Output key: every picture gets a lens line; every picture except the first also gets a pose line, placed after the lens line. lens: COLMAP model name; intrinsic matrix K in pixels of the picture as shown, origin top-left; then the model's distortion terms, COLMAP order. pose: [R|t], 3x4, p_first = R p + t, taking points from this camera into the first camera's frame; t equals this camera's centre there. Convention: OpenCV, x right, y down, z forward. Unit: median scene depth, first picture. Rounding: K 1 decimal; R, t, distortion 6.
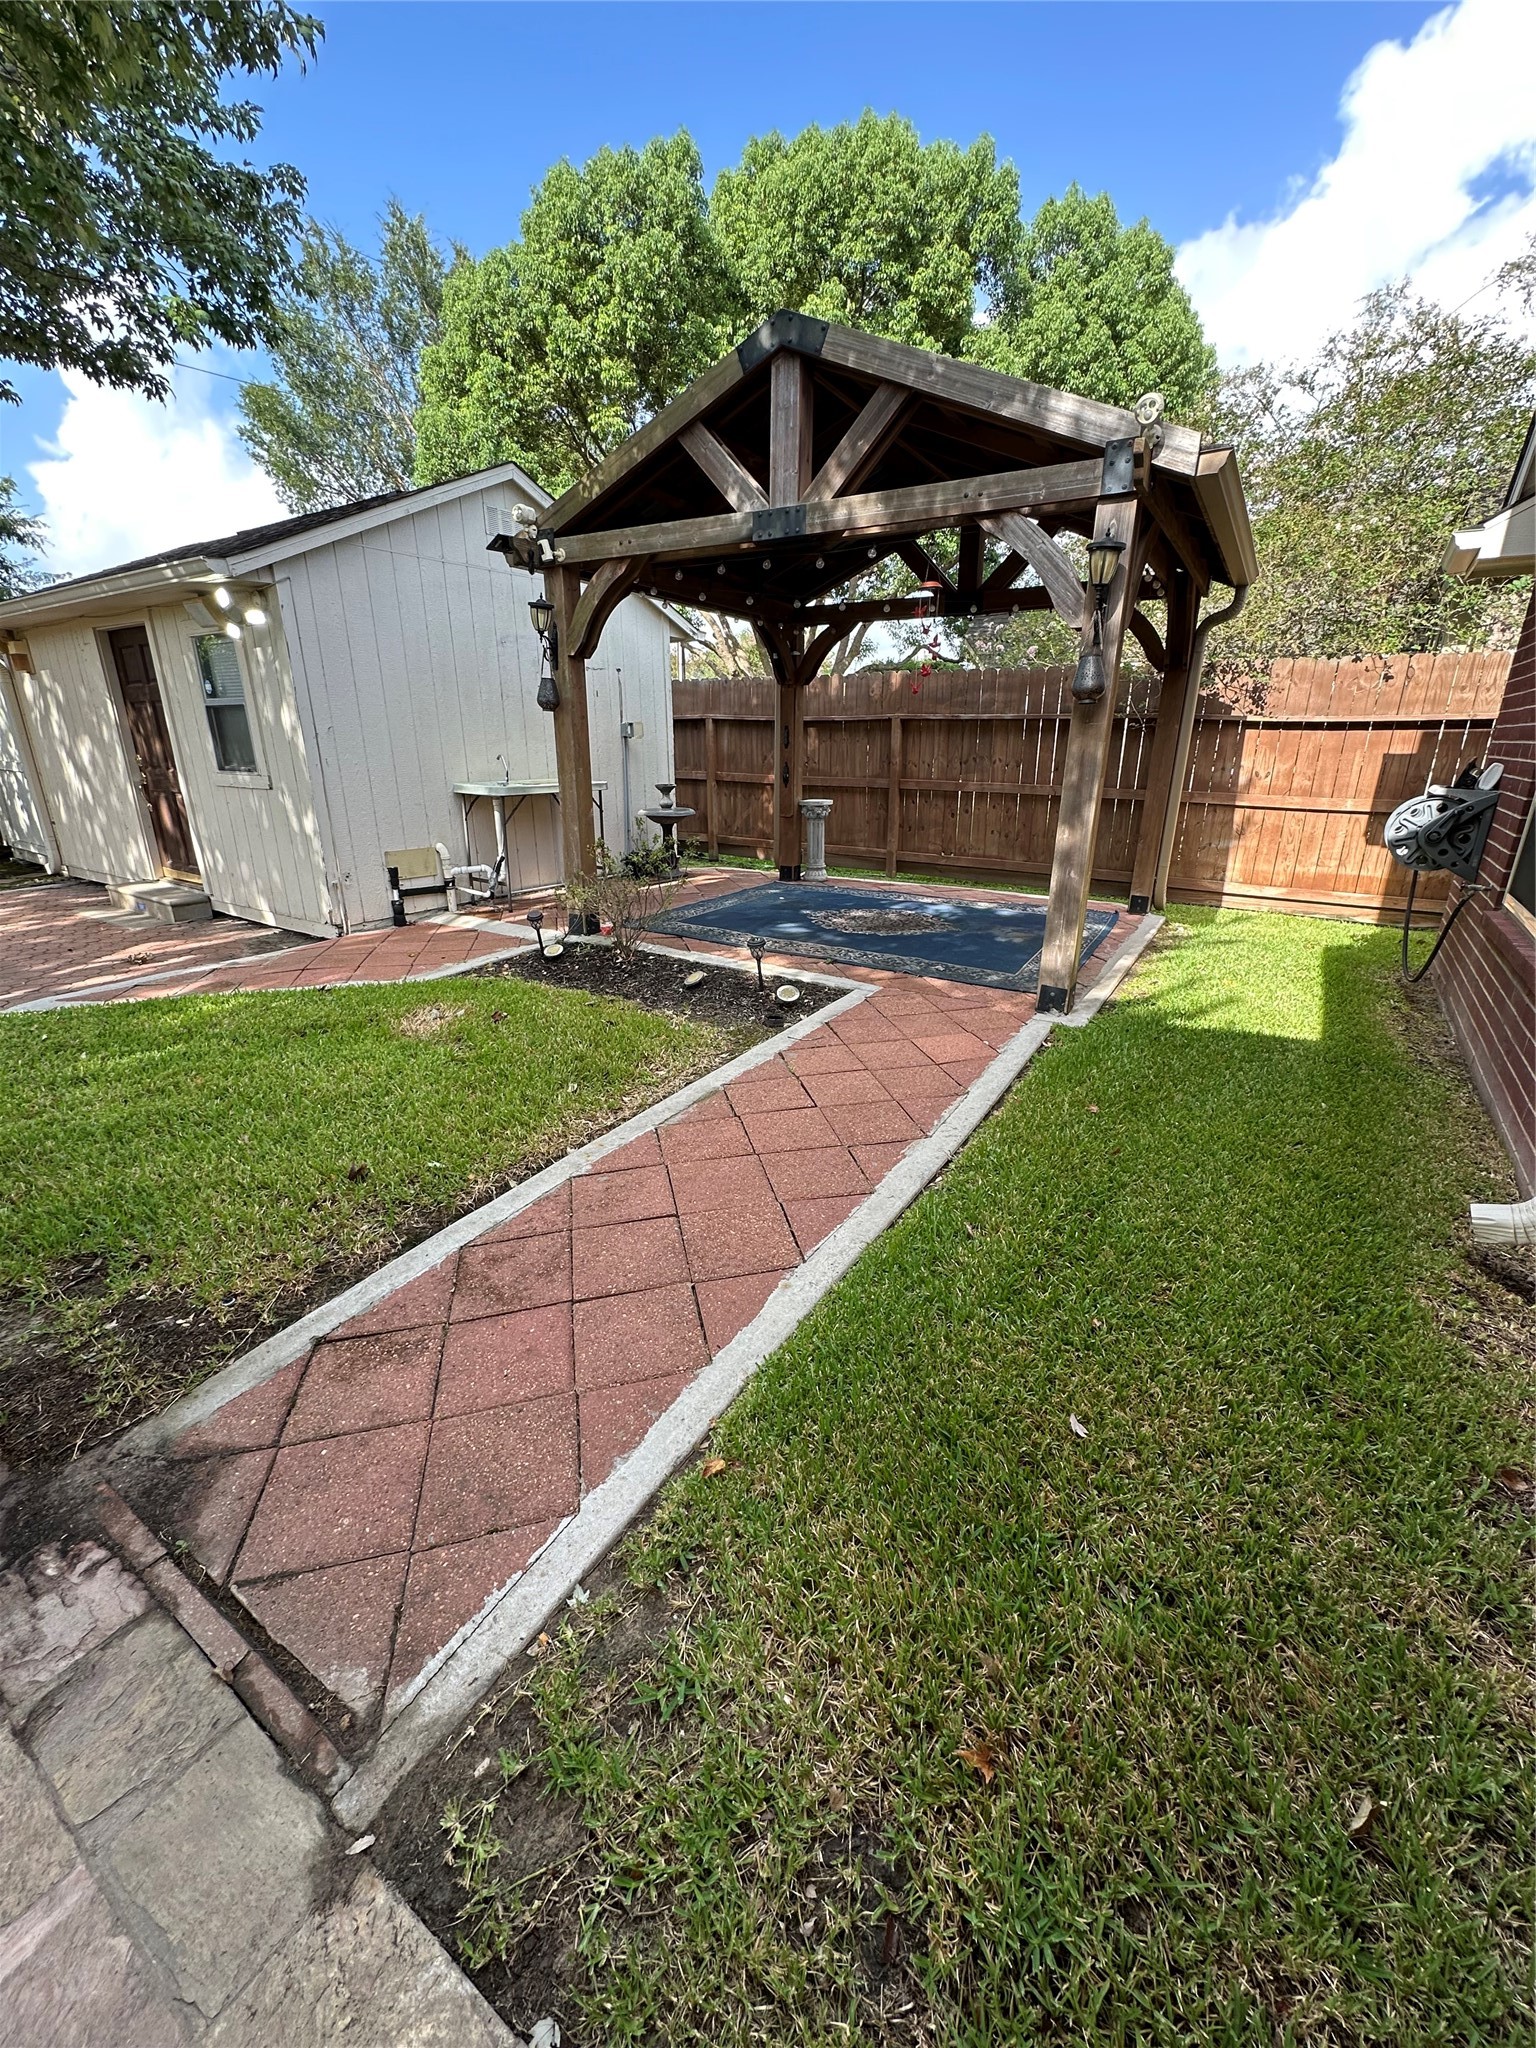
lens RADIAL K [[815.4, 0, 768.0], [0, 815.4, 1024.0], [0, 0, 1]] dist [-0.004820, 0.000565]
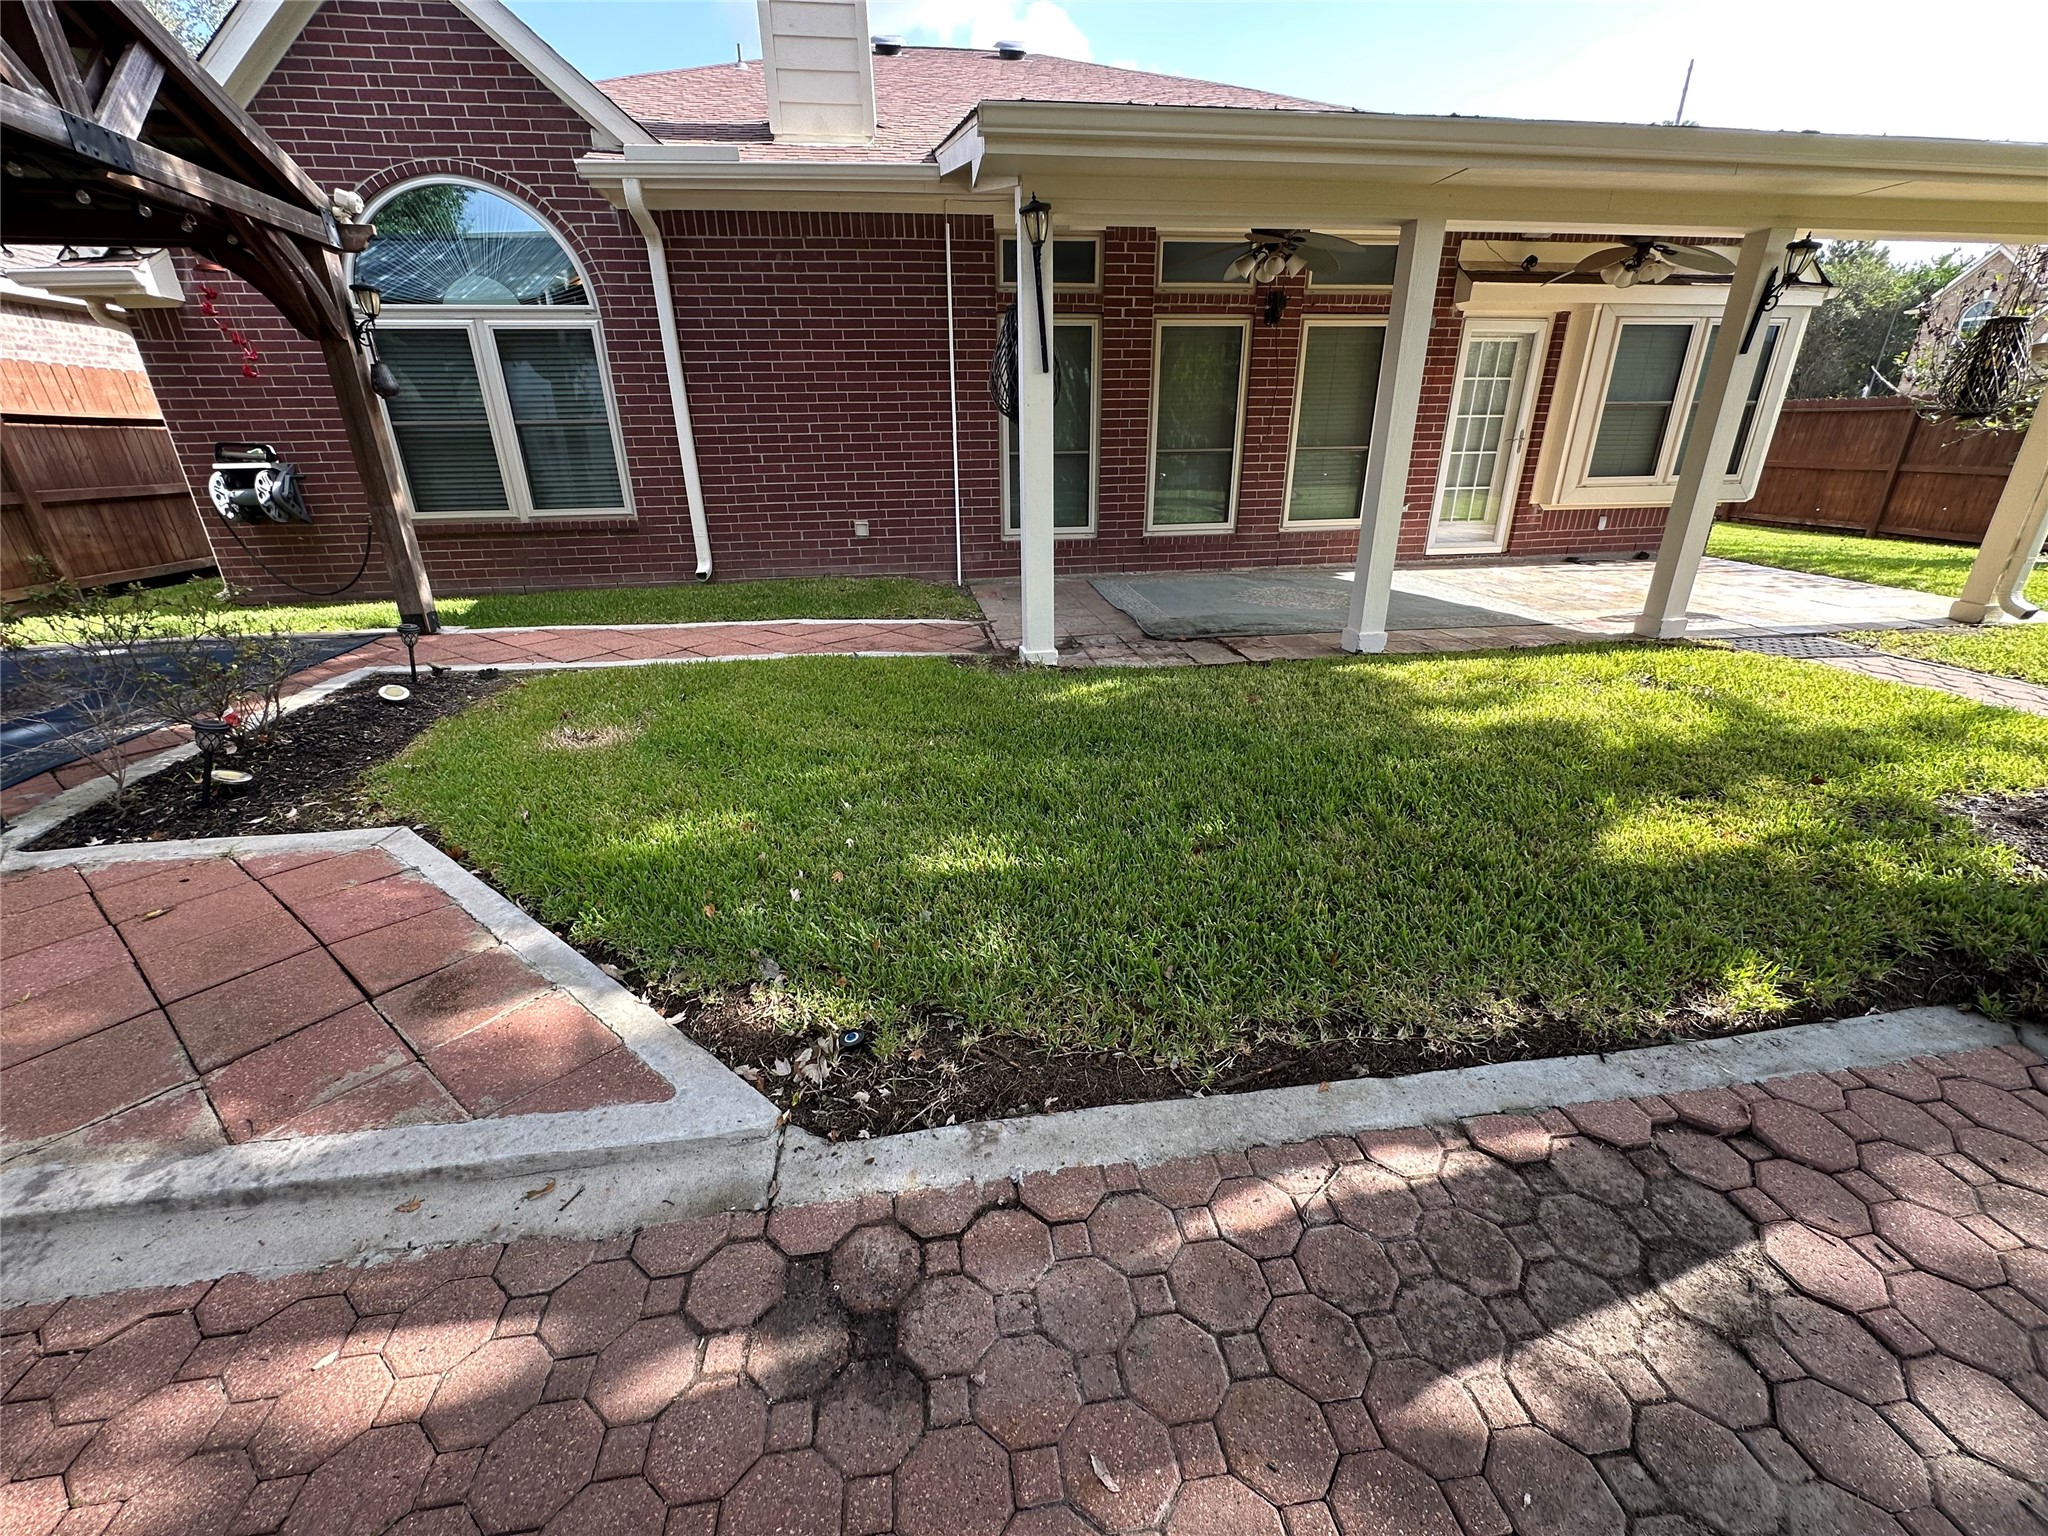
lens RADIAL K [[815.4, 0, 1021.2], [0, 815.4, 774.5], [0, 0, 1]] dist [-0.004820, 0.000565]
pose [[-0.659043, -0.284133, 0.696370, -1.186900], [0.259033, 0.783497, 0.564831, -0.311571], [-0.706091, 0.552630, -0.442758, 0.952635]]
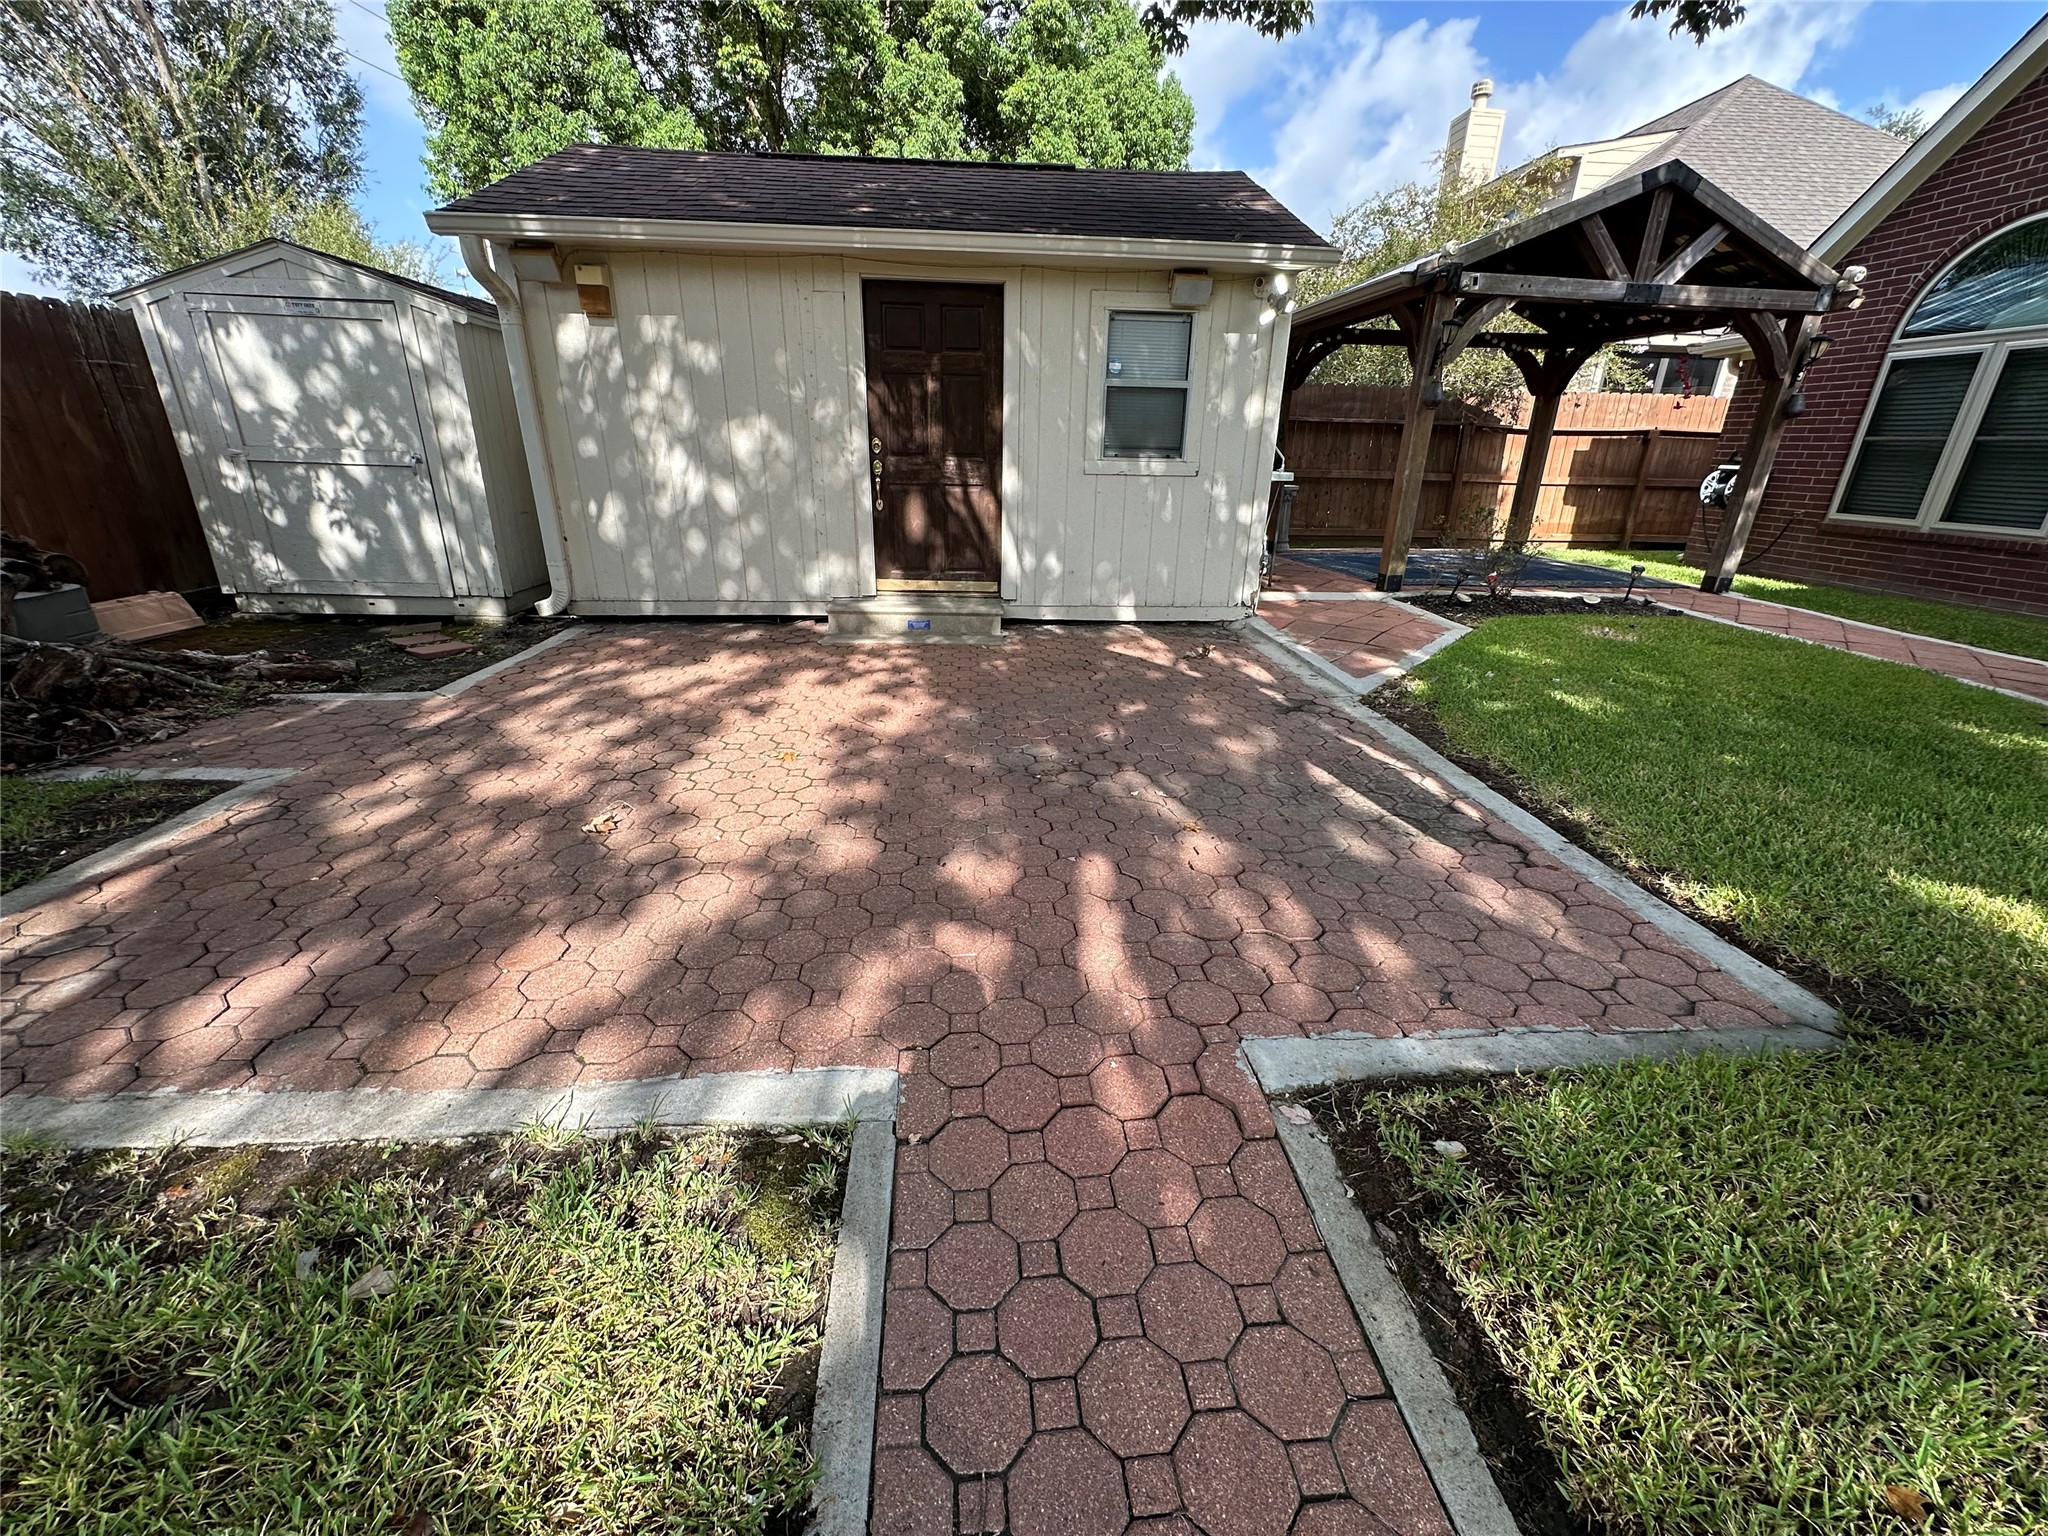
lens RADIAL K [[815.4, 0, 1021.2], [0, 815.4, 774.5], [0, 0, 1]] dist [-0.004820, 0.000565]
pose [[0.799864, -0.214395, 0.560582, -1.810884], [0.183596, 0.976651, 0.111558, -0.097734], [-0.571410, 0.013689, 0.820551, 0.376098]]
